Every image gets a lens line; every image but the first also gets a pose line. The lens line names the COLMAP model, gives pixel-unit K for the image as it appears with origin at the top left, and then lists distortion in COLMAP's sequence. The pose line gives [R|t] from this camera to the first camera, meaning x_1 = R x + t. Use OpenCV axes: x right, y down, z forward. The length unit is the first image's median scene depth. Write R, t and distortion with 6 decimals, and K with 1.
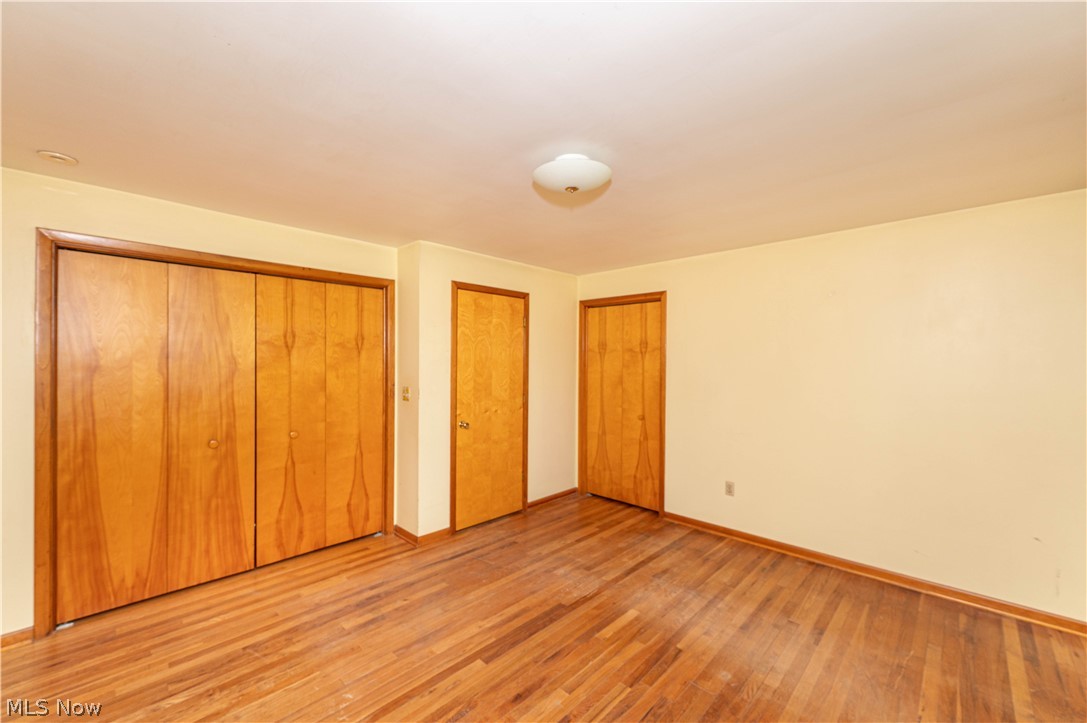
lens RADIAL K [[432.0, 0, 541.5], [0, 432.0, 363.5], [0, 0, 1]] dist [-0.001562, 0.000381]
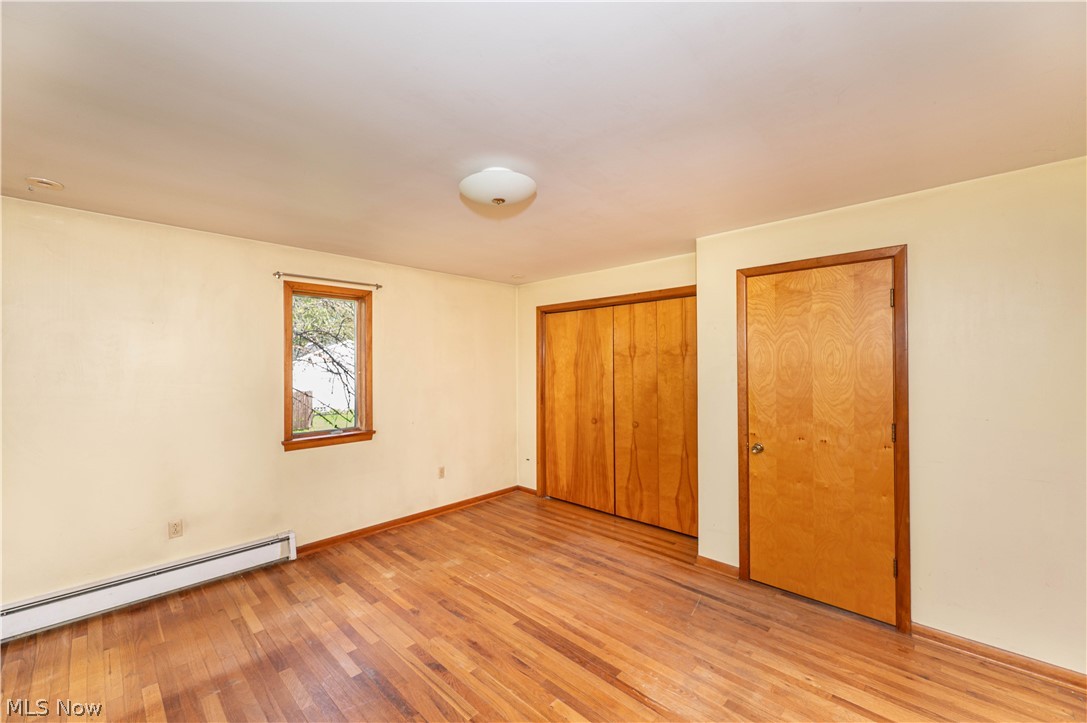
lens RADIAL K [[432.0, 0, 541.4], [0, 432.0, 361.4], [0, 0, 1]] dist [-0.001562, 0.000381]
pose [[0.012469, -0.015804, -0.999797, 0.729423], [-0.002220, 0.999872, -0.015832, -0.002312], [0.999920, 0.002417, 0.012432, 0.725956]]
